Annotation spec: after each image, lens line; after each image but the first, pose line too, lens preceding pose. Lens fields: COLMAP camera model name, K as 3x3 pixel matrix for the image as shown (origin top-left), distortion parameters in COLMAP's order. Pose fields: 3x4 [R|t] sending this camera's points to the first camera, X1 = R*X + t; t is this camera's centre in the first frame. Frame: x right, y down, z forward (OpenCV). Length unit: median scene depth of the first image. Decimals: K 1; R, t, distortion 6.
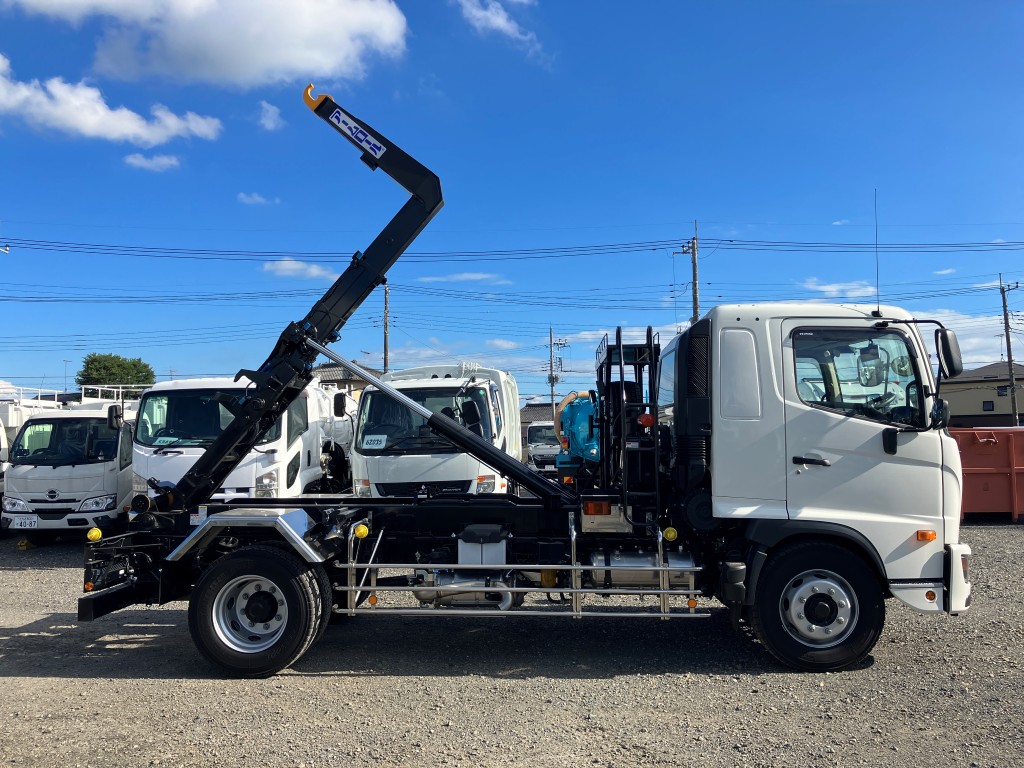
lens RADIAL K [[849.8, 0, 515.2], [0, 849.8, 379.0], [0, 0, 1]] dist [0.028194, -0.043238]
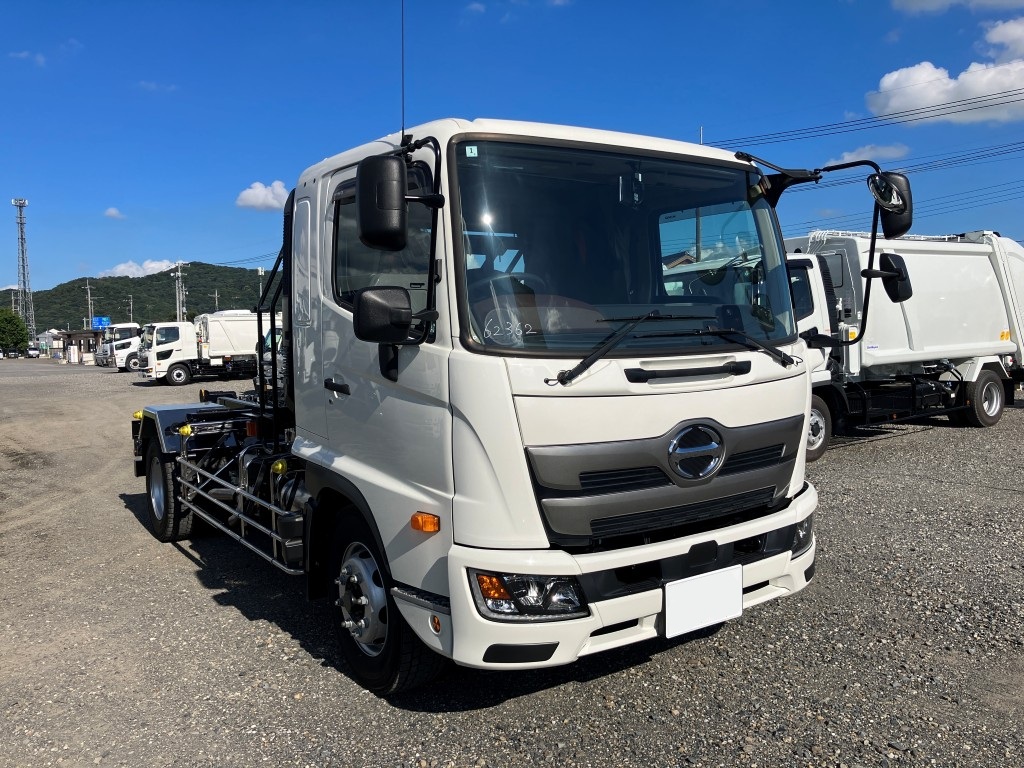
lens RADIAL K [[849.8, 0, 515.0], [0, 849.8, 385.4], [0, 0, 1]] dist [0.028194, -0.043238]
pose [[0.602713, 0.048069, -0.796509, 0.926982], [0.063358, 0.992150, 0.107818, 0.030558], [0.795439, -0.115449, 0.594936, 0.679707]]
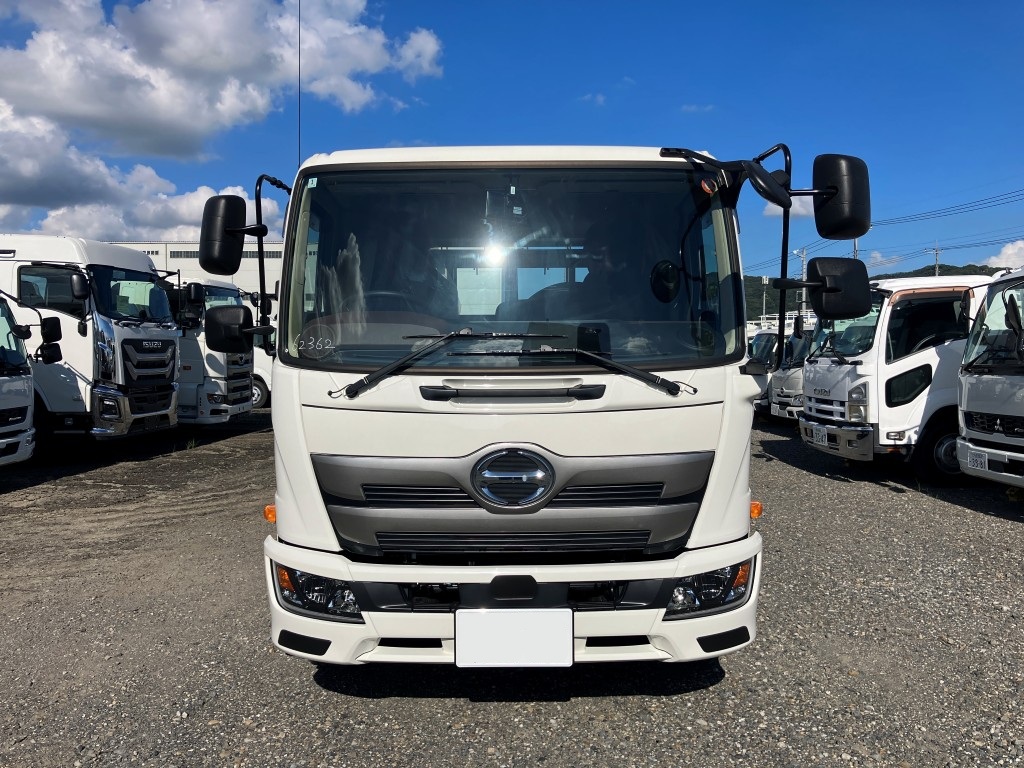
lens RADIAL K [[849.8, 0, 512.7], [0, 849.8, 379.4], [0, 0, 1]] dist [0.028194, -0.043238]
pose [[0.045733, 0.050586, -0.997672, 1.085641], [0.060398, 0.996750, 0.053308, 0.054195], [0.997126, -0.062696, 0.042529, 1.108060]]
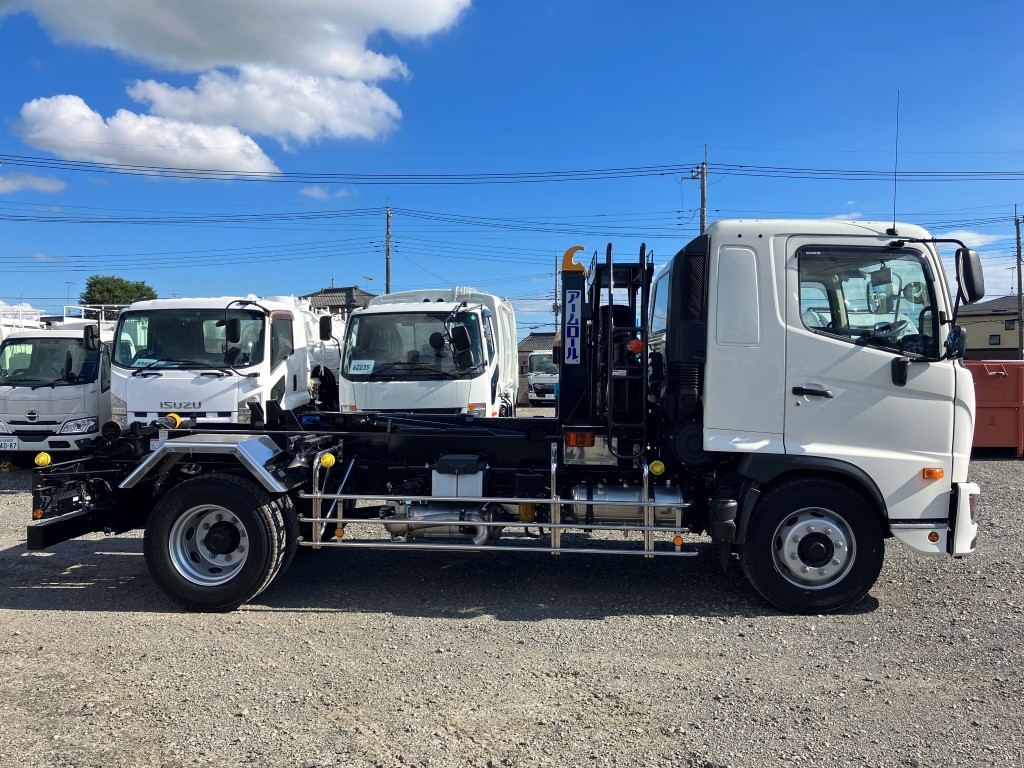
lens RADIAL K [[849.8, 0, 516.3], [0, 849.8, 382.9], [0, 0, 1]] dist [0.028194, -0.043238]
pose [[0.999901, 0.013719, -0.003085, 0.028226], [-0.013392, 0.995987, 0.088488, 0.008831], [0.004287, -0.088438, 0.996072, 0.077682]]
